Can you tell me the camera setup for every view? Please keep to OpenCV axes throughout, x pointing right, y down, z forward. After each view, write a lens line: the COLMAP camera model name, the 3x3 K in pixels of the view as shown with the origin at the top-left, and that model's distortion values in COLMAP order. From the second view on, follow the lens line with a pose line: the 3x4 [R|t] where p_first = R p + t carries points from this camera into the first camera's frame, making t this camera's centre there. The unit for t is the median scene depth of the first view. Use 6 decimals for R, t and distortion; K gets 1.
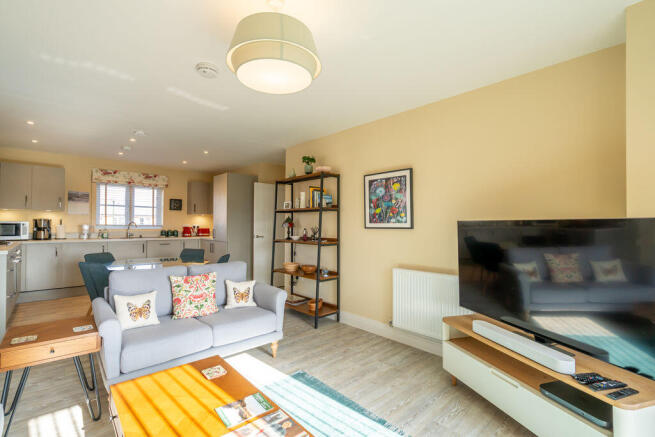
lens RADIAL K [[303.9, 0, 329.6], [0, 303.9, 223.3], [0, 0, 1]] dist [0.000283, 0.000405]
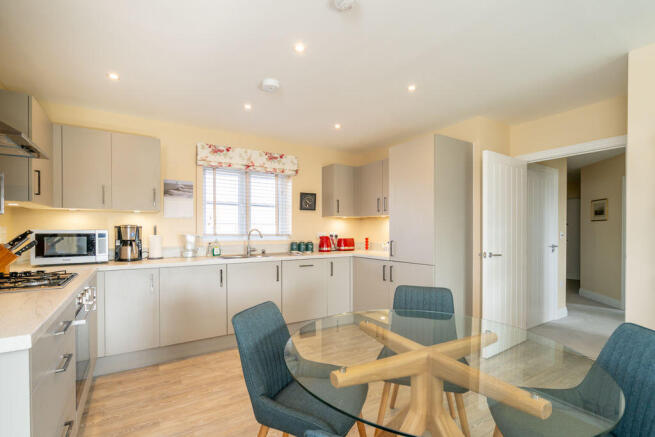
lens RADIAL K [[306.7, 0, 326.5], [0, 306.7, 235.2], [0, 0, 1]] dist [-0.000332, 0.000161]
pose [[0.984748, -0.007476, -0.173824, -0.413941], [0.010438, 0.999815, 0.016133, -0.001126], [0.173671, -0.017701, 0.984645, 0.429632]]
